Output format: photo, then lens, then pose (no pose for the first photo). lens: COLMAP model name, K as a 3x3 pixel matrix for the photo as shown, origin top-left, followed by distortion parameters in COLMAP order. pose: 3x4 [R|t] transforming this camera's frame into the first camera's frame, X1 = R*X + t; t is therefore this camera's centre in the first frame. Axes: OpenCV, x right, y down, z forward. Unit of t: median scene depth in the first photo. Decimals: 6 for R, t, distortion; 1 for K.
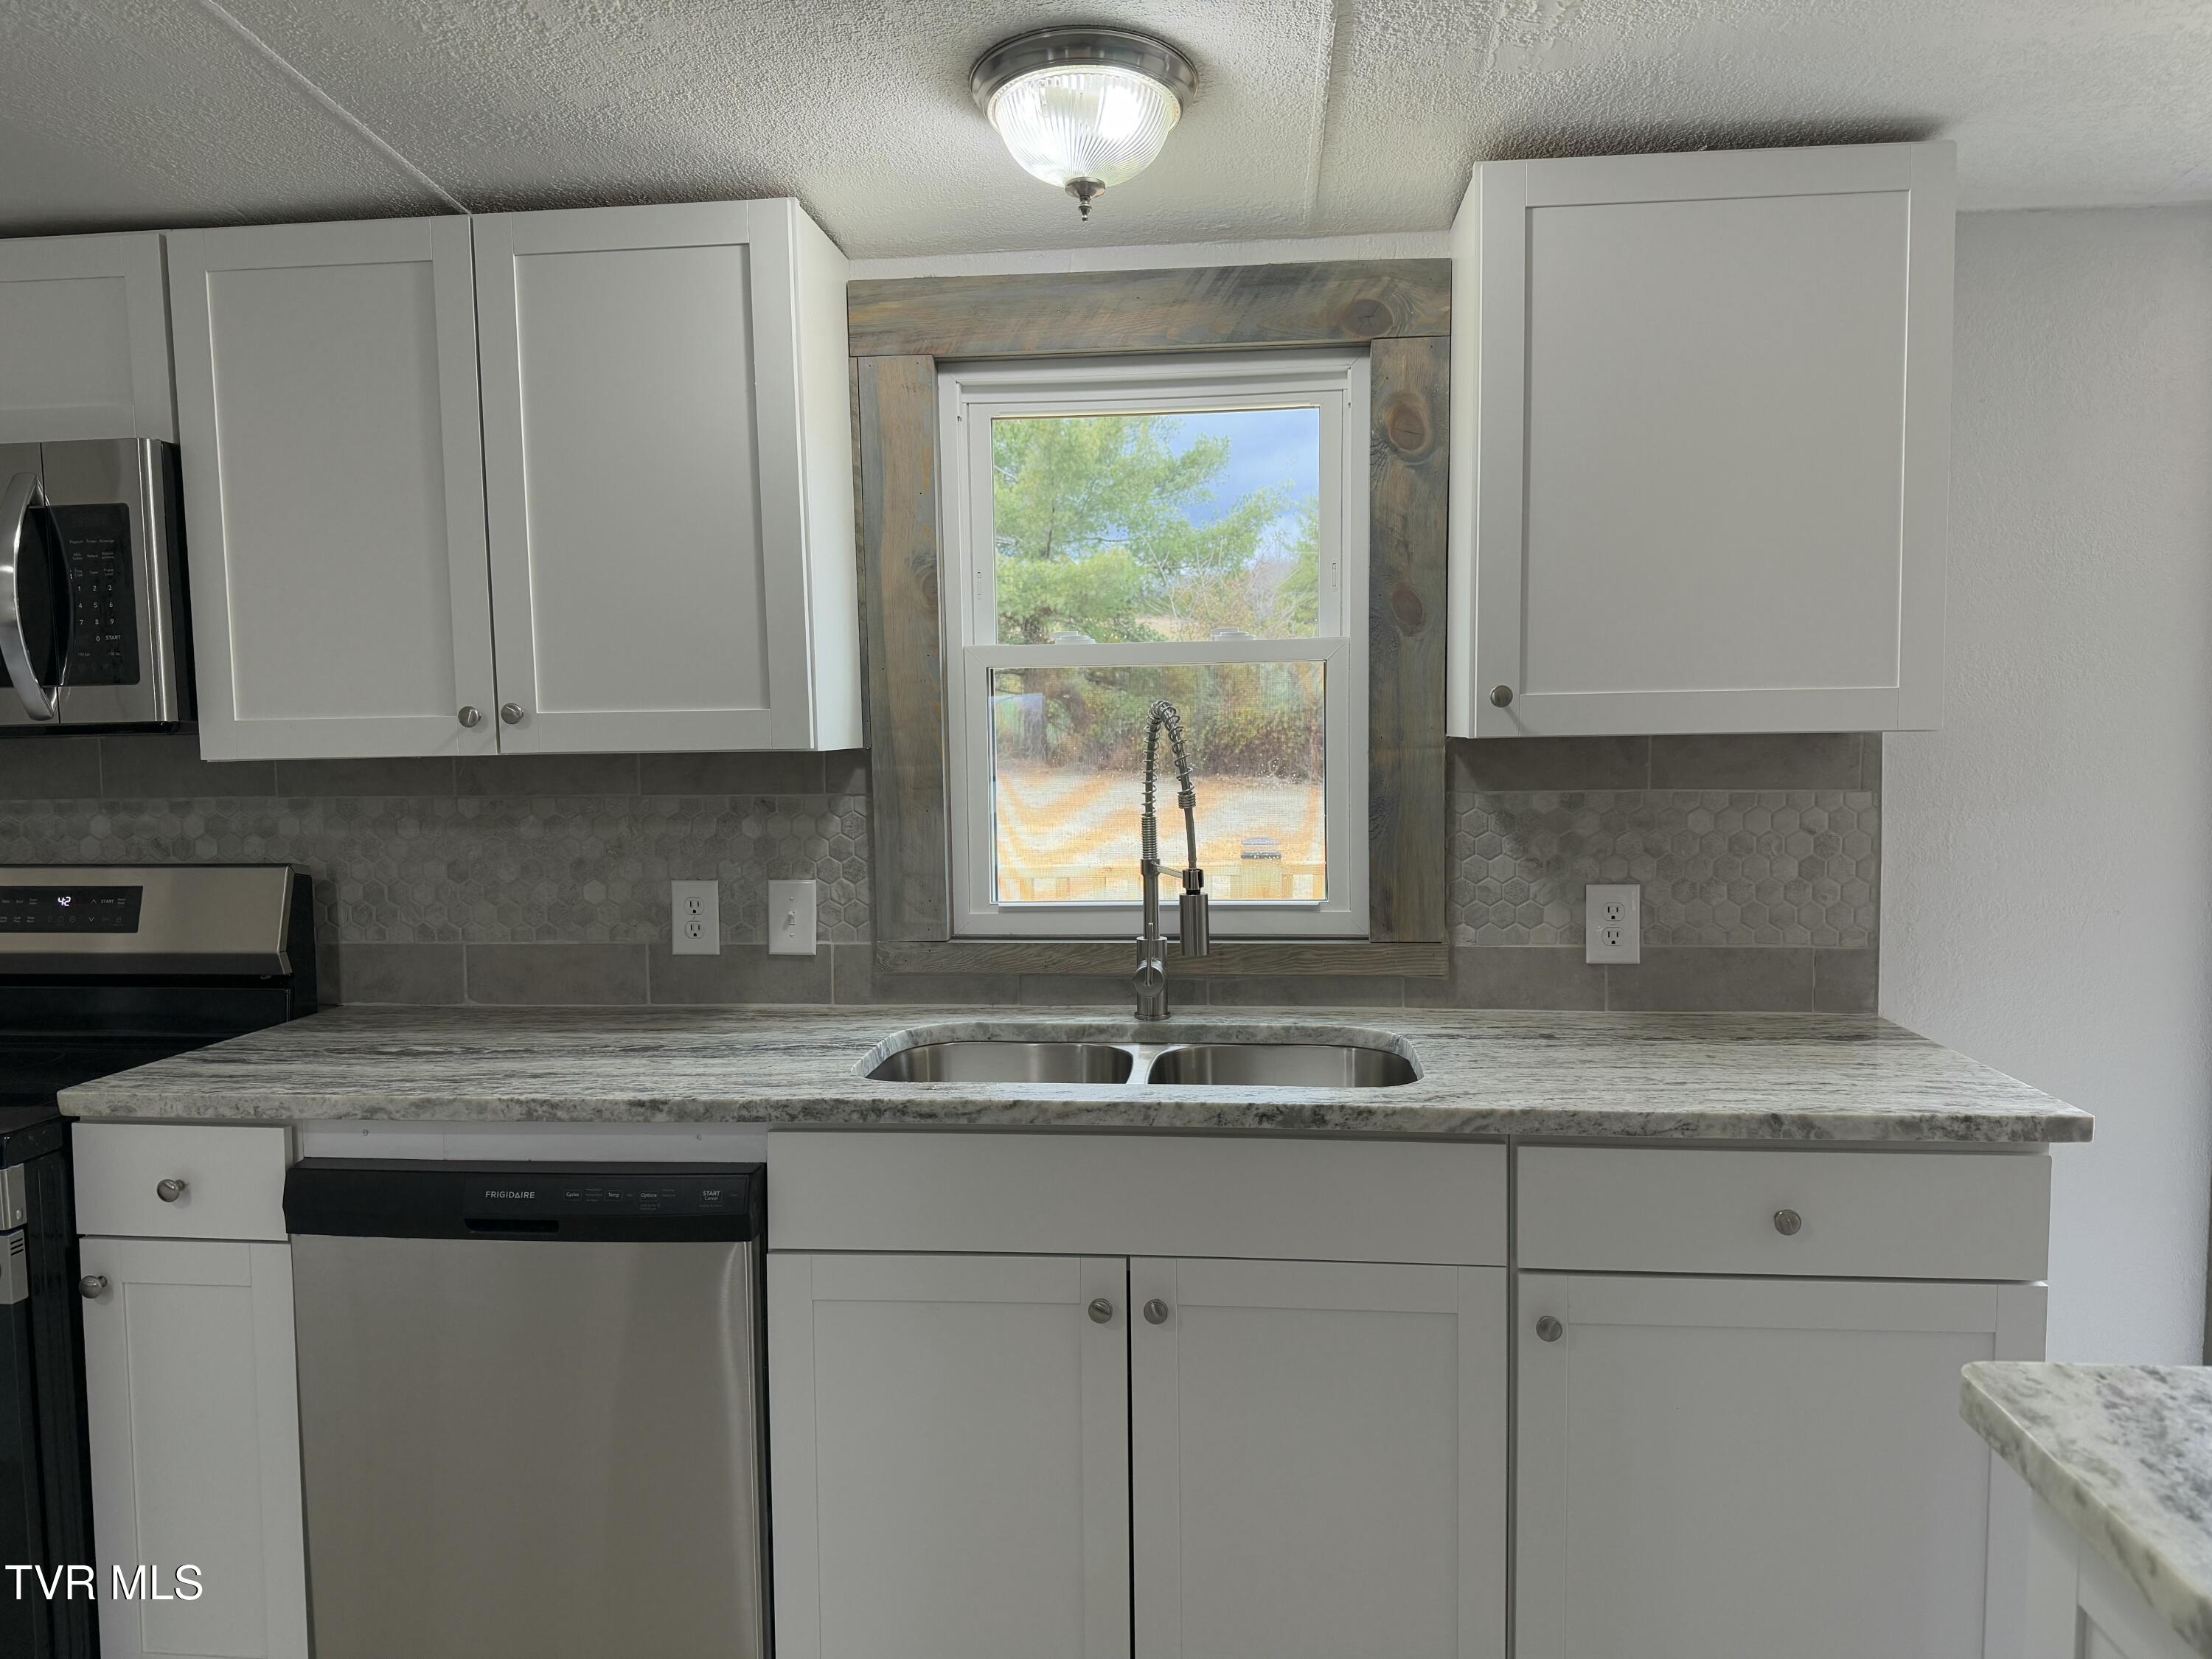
lens RADIAL K [[1510.3, 0, 1106.0], [0, 1510.3, 829.5], [0, 0, 1]] dist [0.150161, -0.251040]
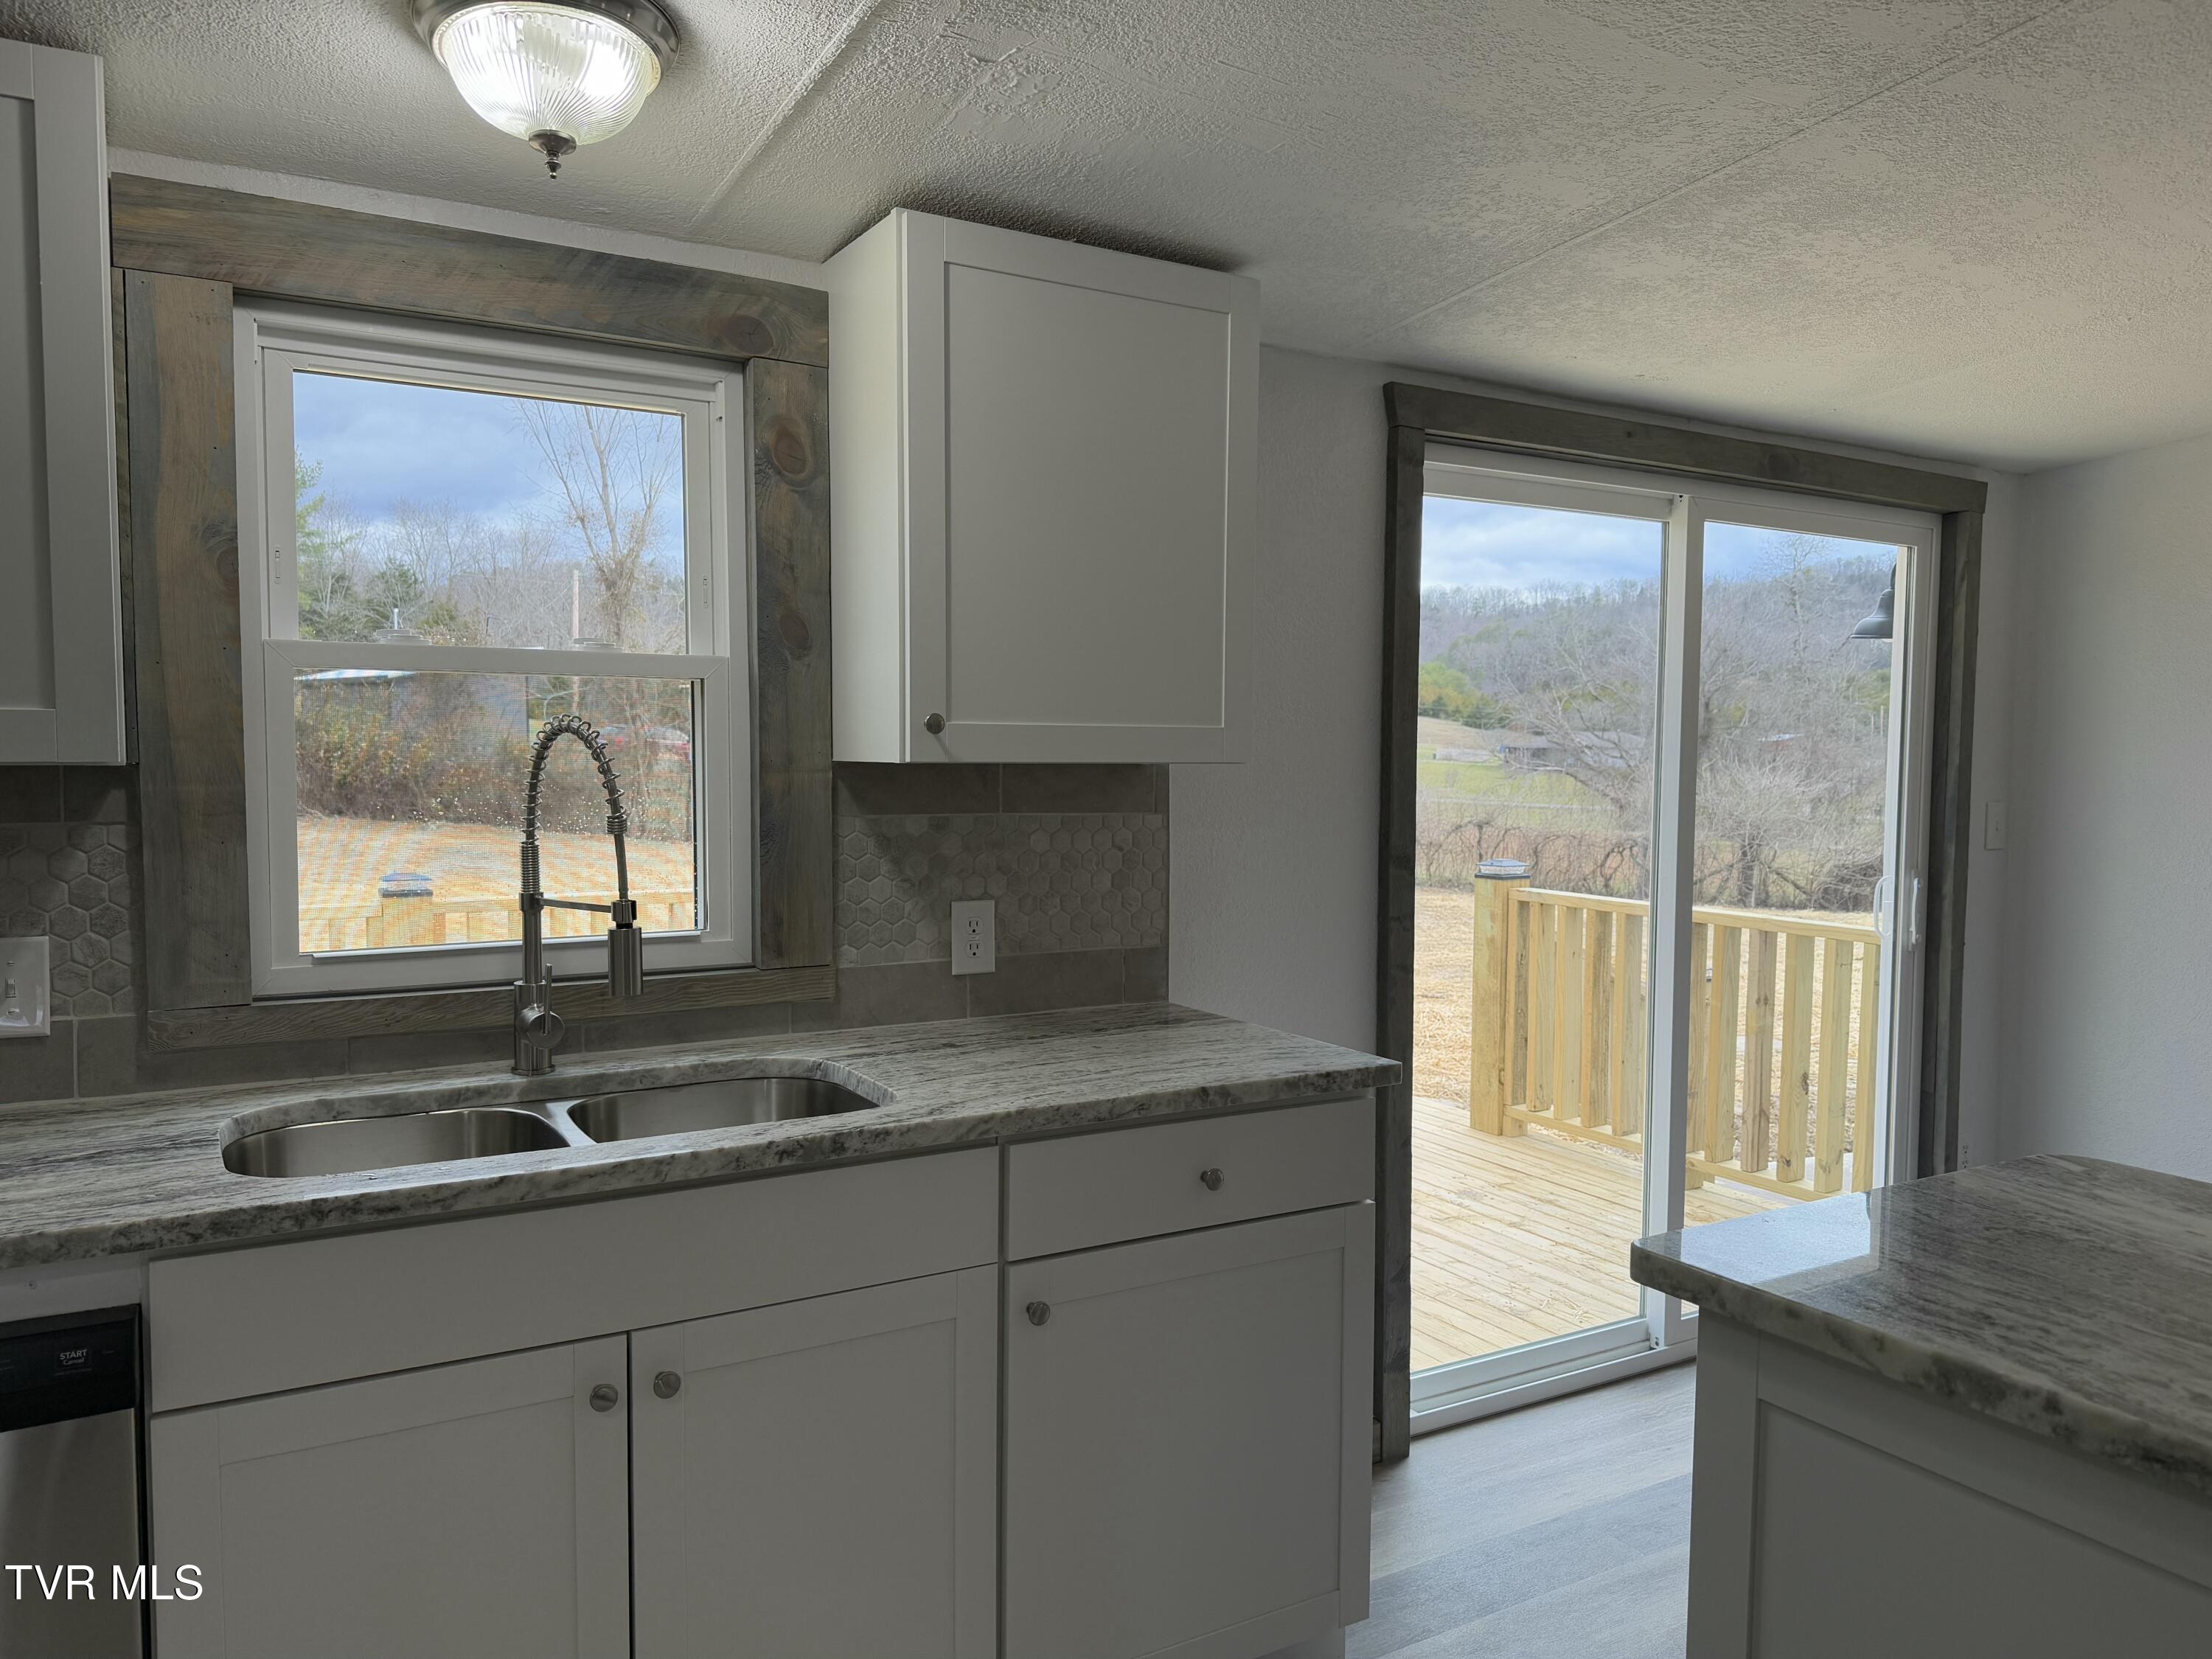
lens RADIAL K [[1519.1, 0, 1106.0], [0, 1519.1, 829.5], [0, 0, 1]] dist [0.085566, -0.130357]
pose [[0.812773, -0.010492, 0.582485, -0.220733], [0.022218, 0.999669, -0.012995, 0.001720], [-0.582156, 0.023503, 0.812737, 0.072547]]
